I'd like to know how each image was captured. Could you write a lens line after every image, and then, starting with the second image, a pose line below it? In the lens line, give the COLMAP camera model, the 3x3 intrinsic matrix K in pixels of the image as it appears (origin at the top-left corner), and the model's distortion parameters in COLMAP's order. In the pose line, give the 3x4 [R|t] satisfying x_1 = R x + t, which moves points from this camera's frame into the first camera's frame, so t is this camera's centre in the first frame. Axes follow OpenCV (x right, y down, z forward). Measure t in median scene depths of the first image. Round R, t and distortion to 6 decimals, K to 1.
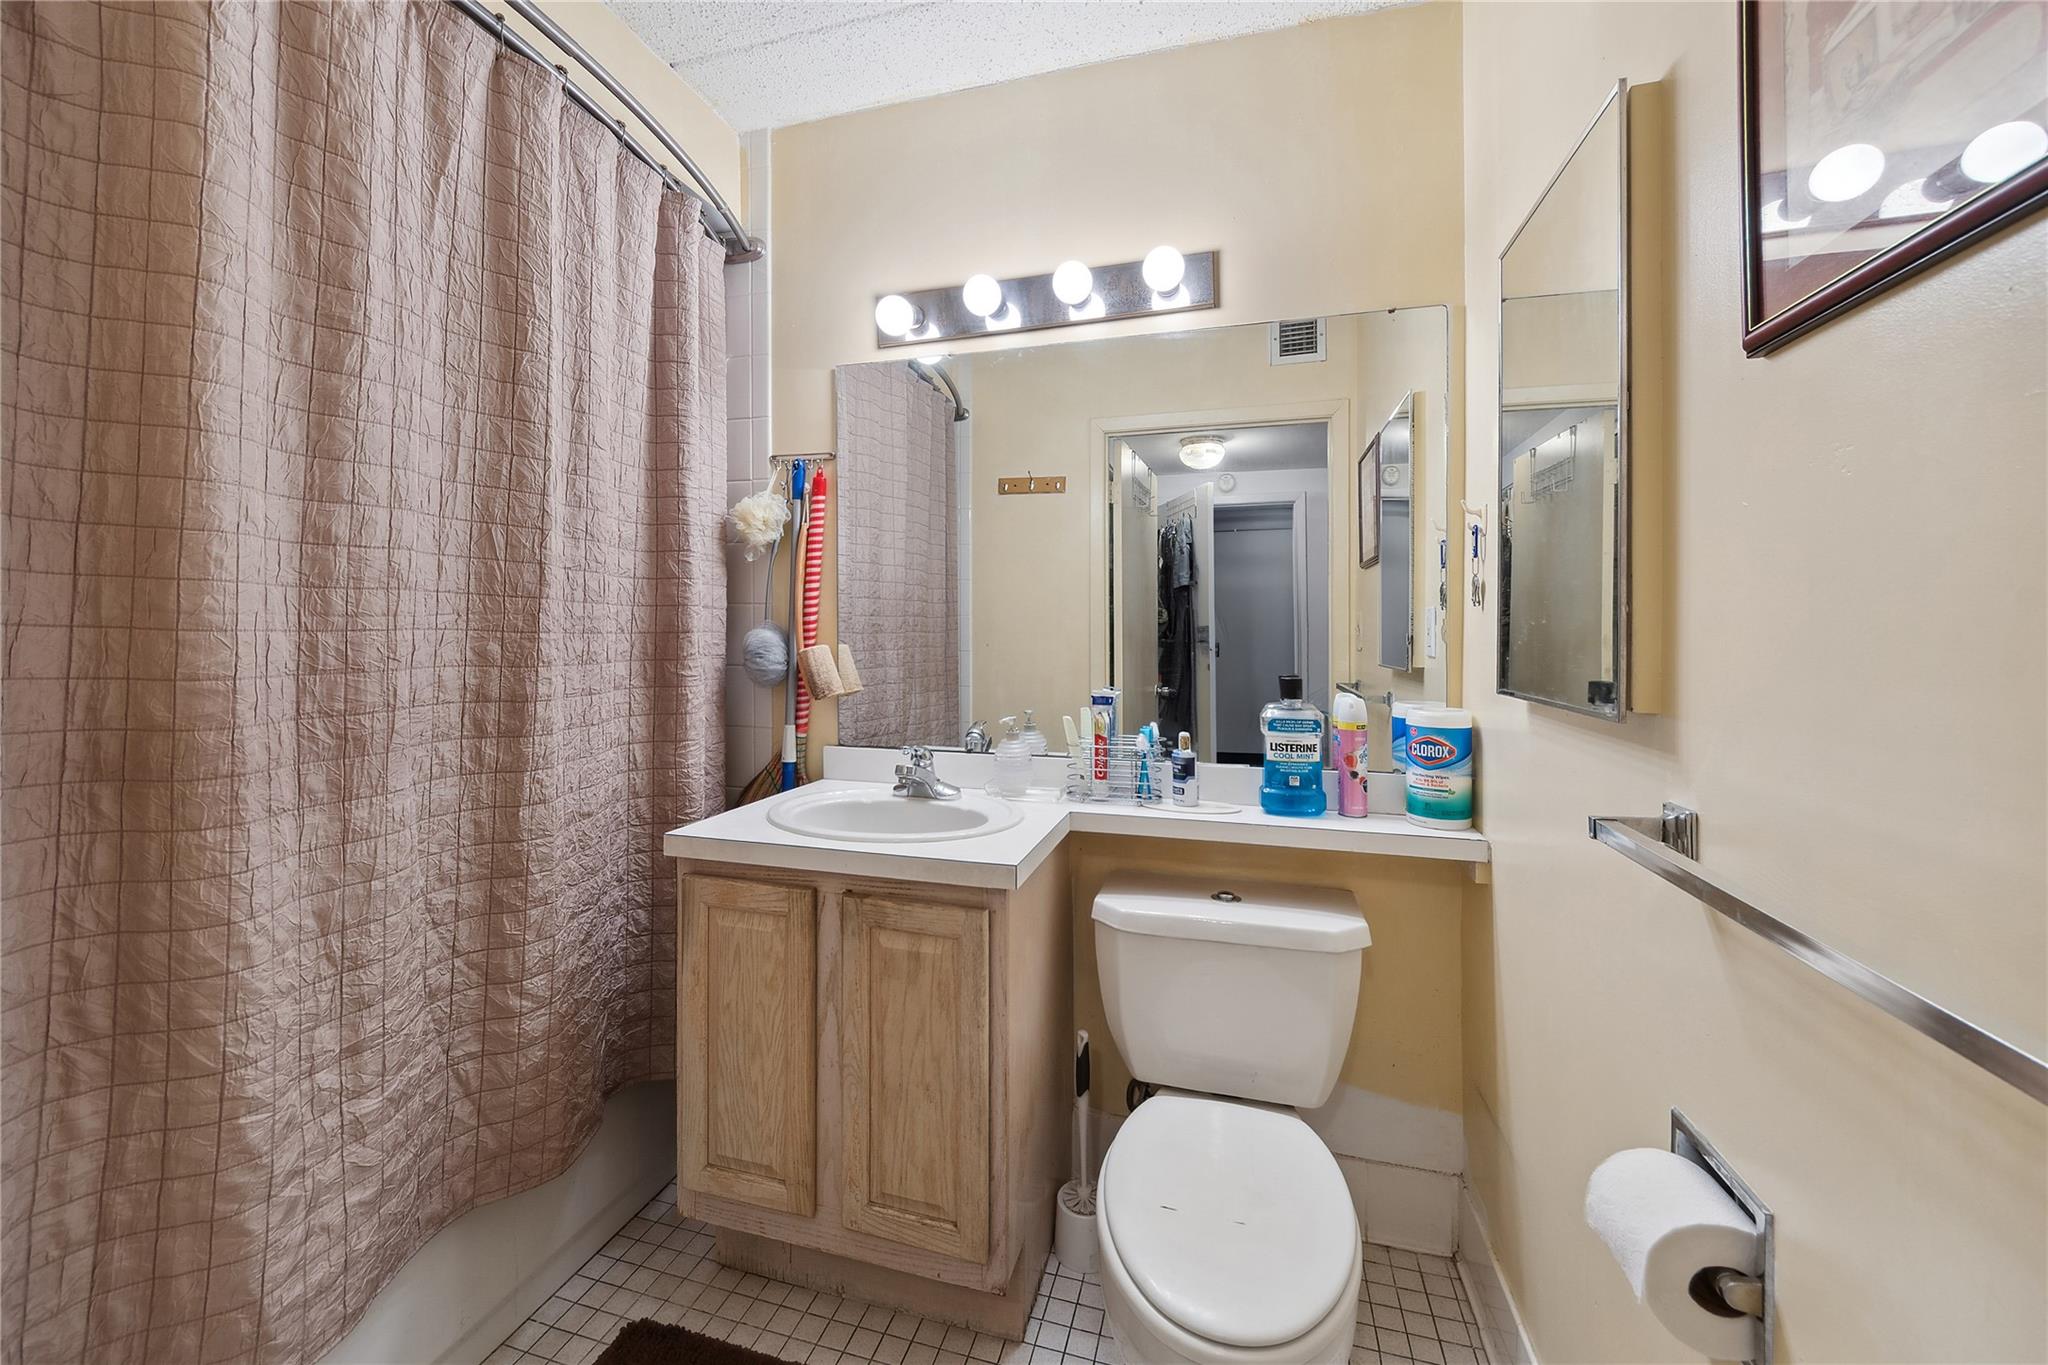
lens RADIAL K [[754.8, 0, 1030.9], [0, 754.8, 662.3], [0, 0, 1]] dist [-0.001547, -0.000108]
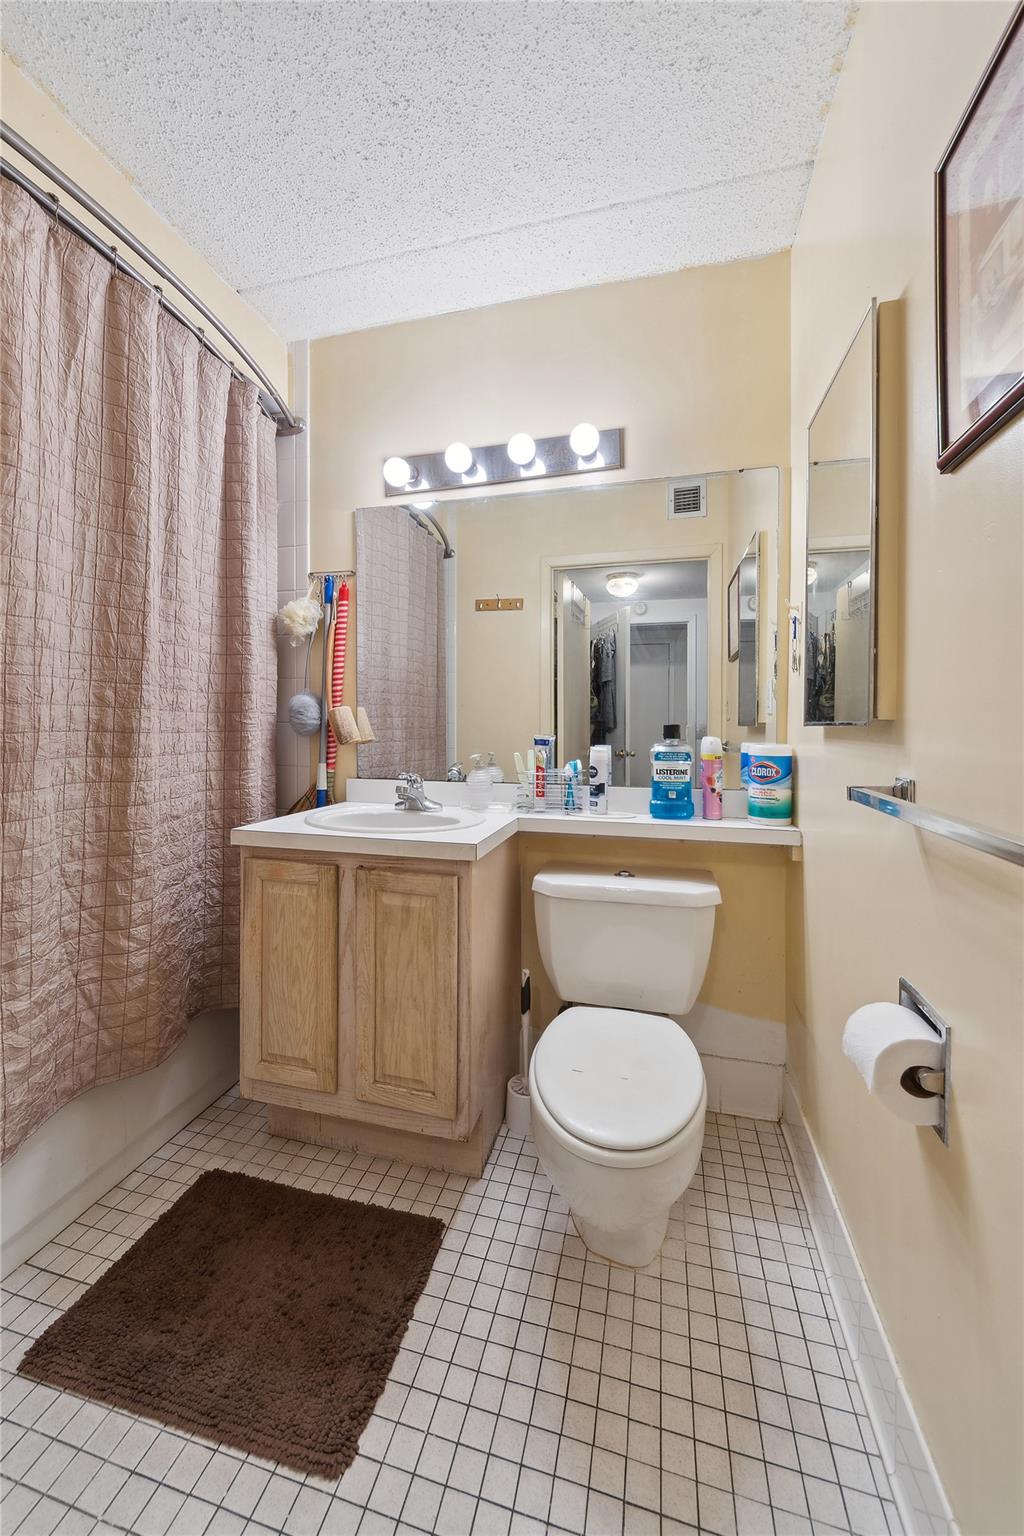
lens RADIAL K [[566.1, 0, 529.8], [0, 566.1, 776.8], [0, 0, 1]] dist [-0.001547, -0.000108]
pose [[0.999724, 0.003089, 0.023304, 0.053767], [-0.003185, 0.999987, 0.004085, 0.126022], [-0.023291, -0.004158, 0.999720, -0.082105]]
